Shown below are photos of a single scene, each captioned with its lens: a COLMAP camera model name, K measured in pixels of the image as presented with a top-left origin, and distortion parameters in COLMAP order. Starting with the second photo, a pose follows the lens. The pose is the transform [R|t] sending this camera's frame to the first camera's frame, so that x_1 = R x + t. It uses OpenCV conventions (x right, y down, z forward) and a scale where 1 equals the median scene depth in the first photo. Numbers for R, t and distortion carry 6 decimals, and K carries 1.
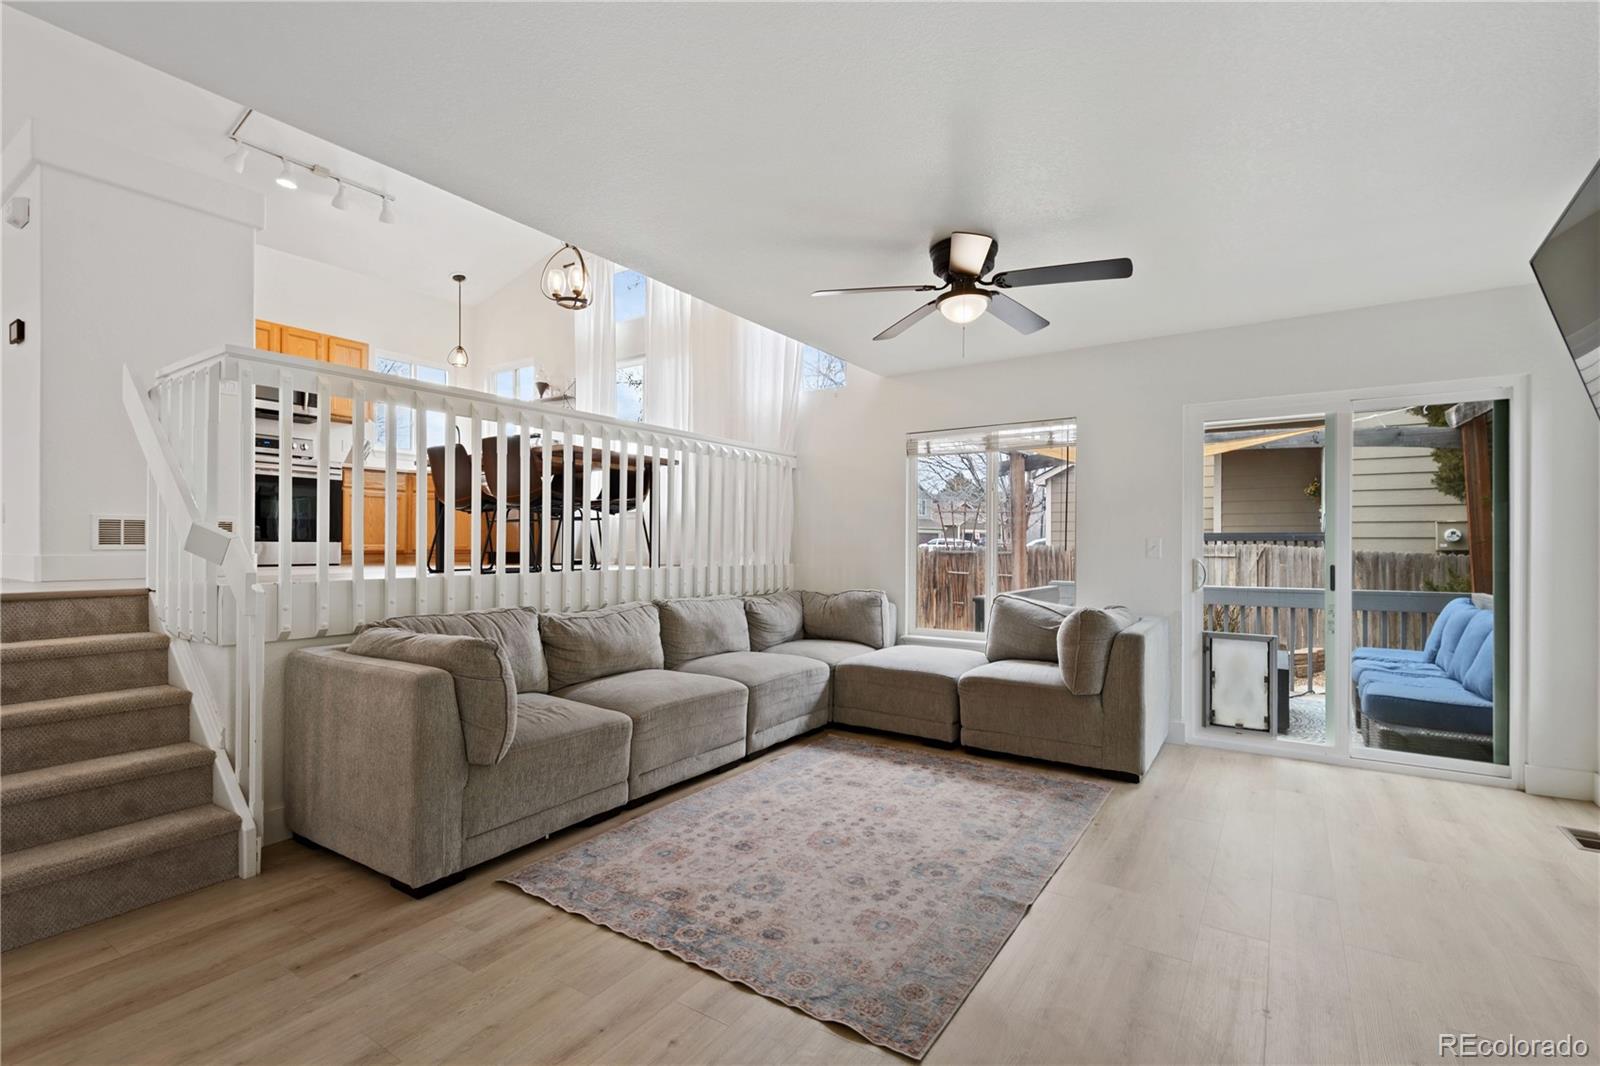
lens RADIAL K [[728.0, 0, 796.6], [0, 728.0, 539.5], [0, 0, 1]] dist [0.018455, -0.005888]
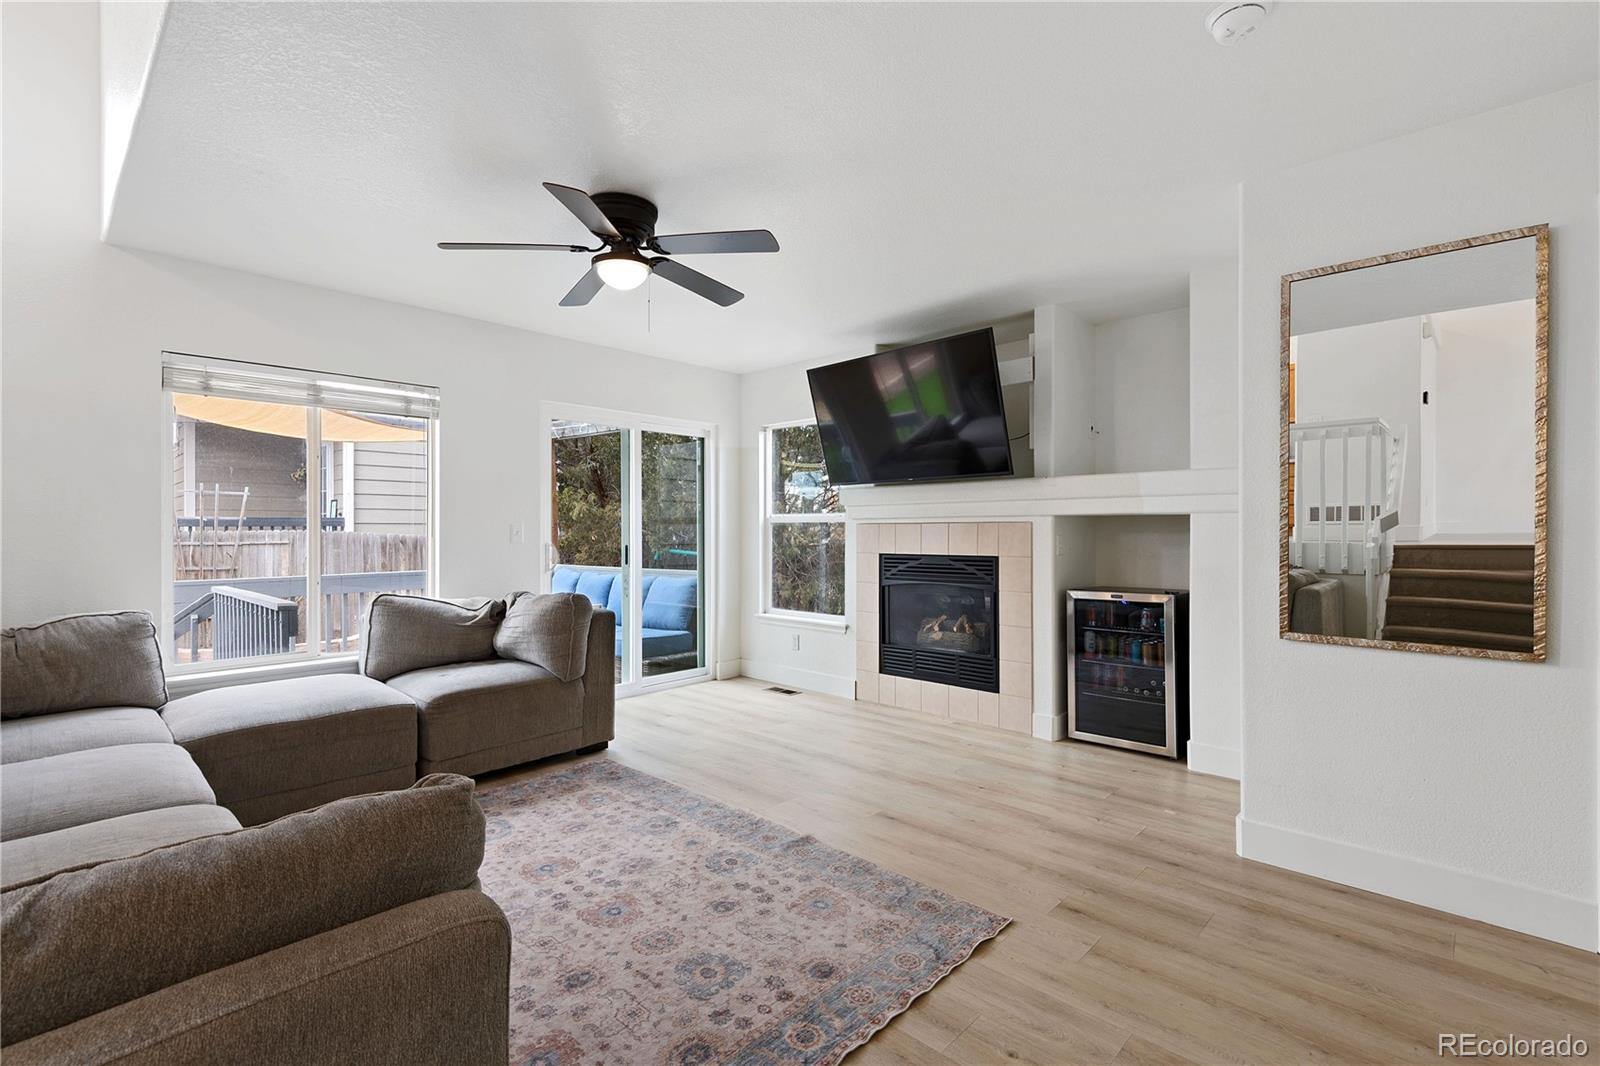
lens RADIAL K [[728.0, 0, 800.1], [0, 728.0, 529.0], [0, 0, 1]] dist [0.018455, -0.005888]
pose [[0.161324, -0.003518, 0.986895, -0.599656], [-0.001144, 0.999992, 0.003751, 0.001806], [-0.986901, -0.001734, 0.161319, 0.585335]]
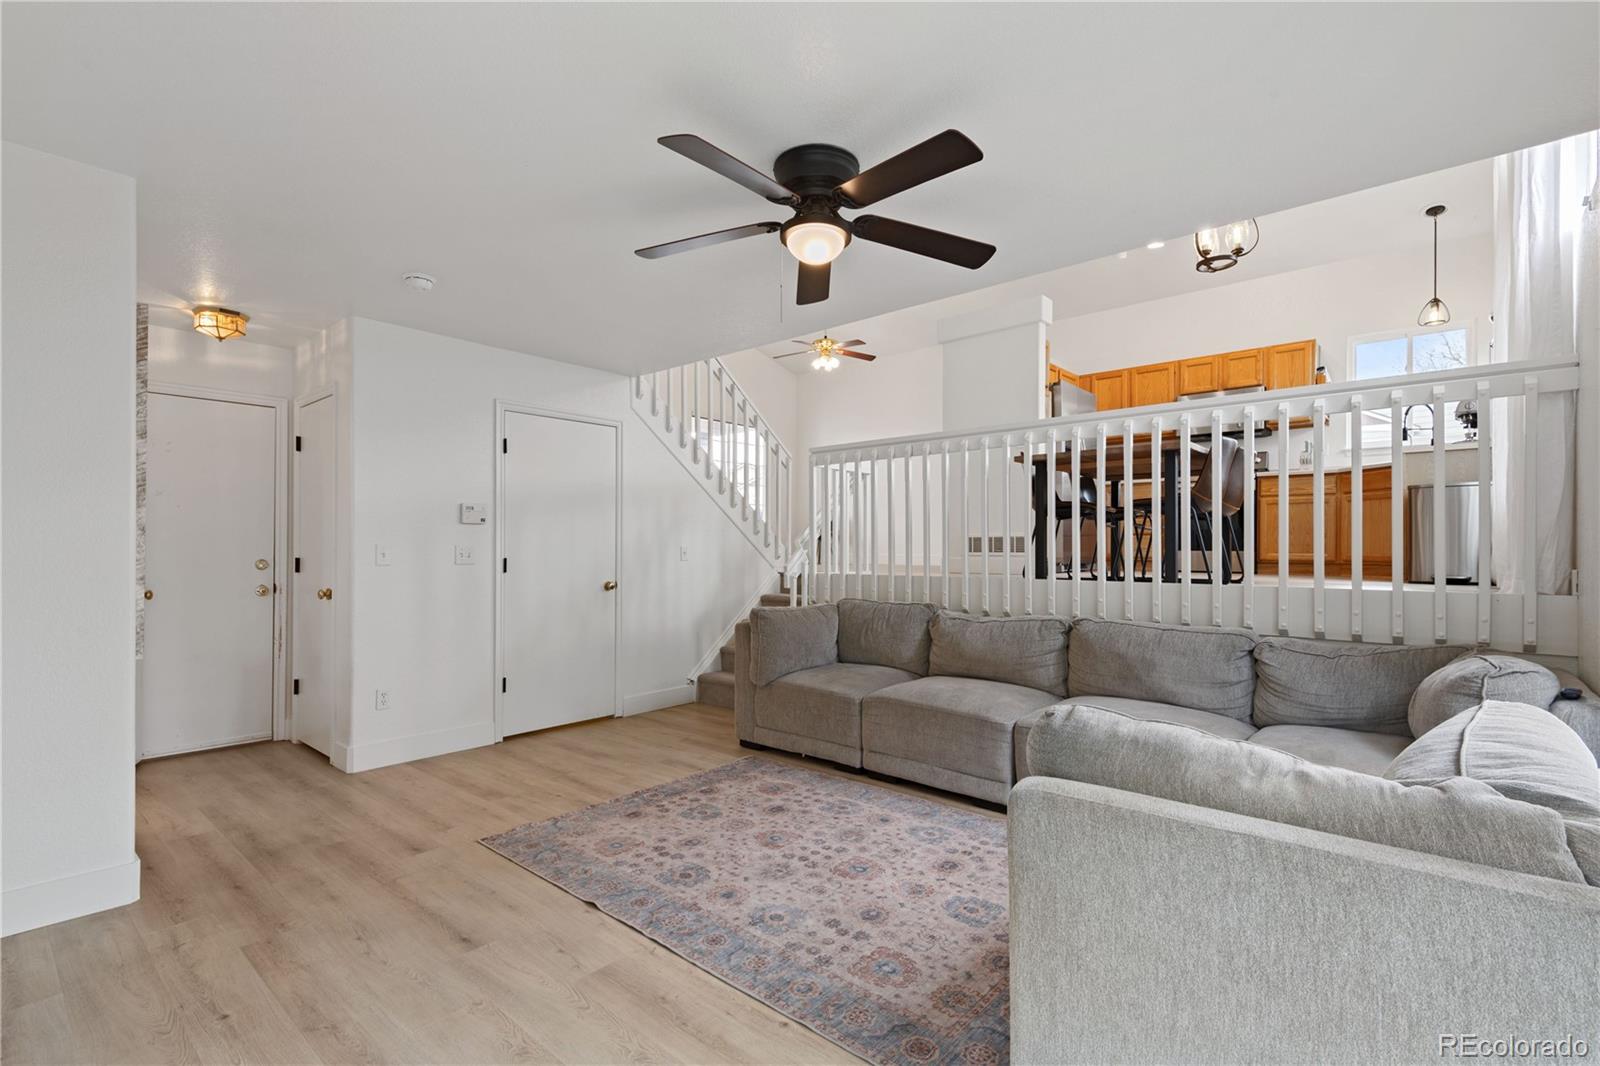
lens RADIAL K [[728.0, 0, 796.3], [0, 728.0, 535.6], [0, 0, 1]] dist [0.018455, -0.005888]
pose [[-0.128114, -0.020081, -0.991556, 0.926192], [0.001323, 0.999791, -0.020418, 0.004977], [0.991759, -0.003927, -0.128060, 1.002880]]
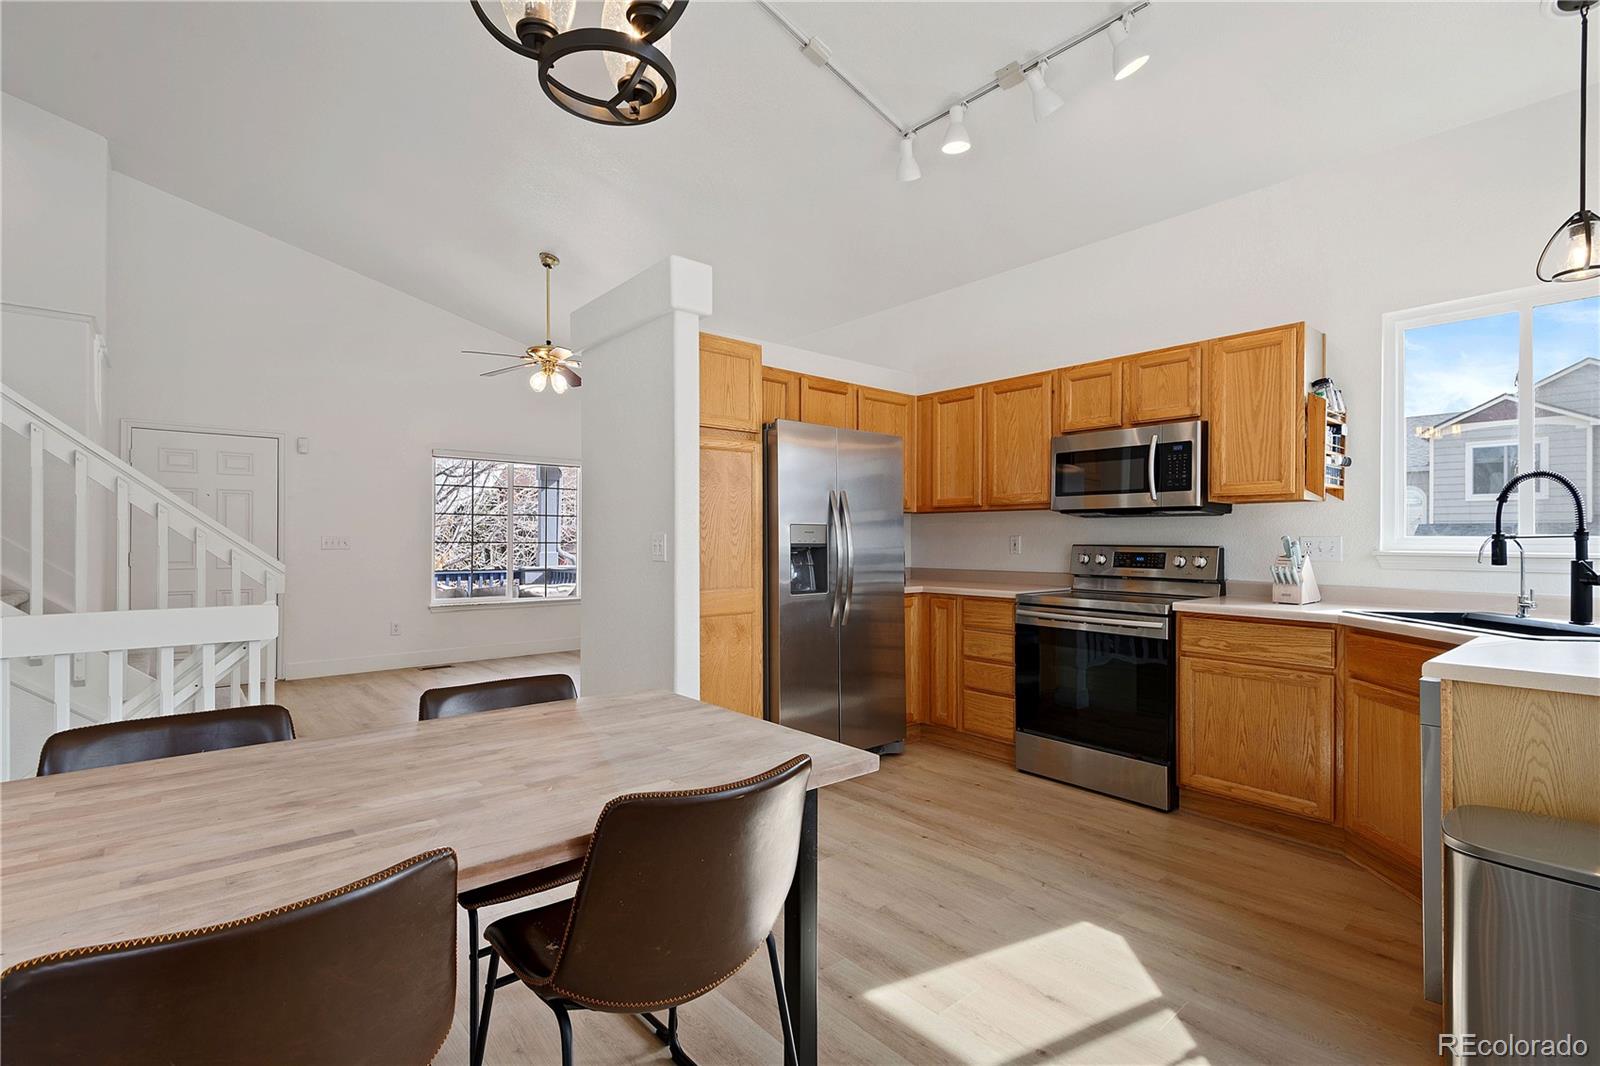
lens RADIAL K [[728.0, 0, 799.3], [0, 728.0, 532.7], [0, 0, 1]] dist [0.018455, -0.005888]
pose [[-0.261739, -0.016334, -0.965000, -0.173112], [-0.002648, 0.999865, -0.016206, -0.286453], [0.965135, -0.001686, -0.261747, 1.786563]]
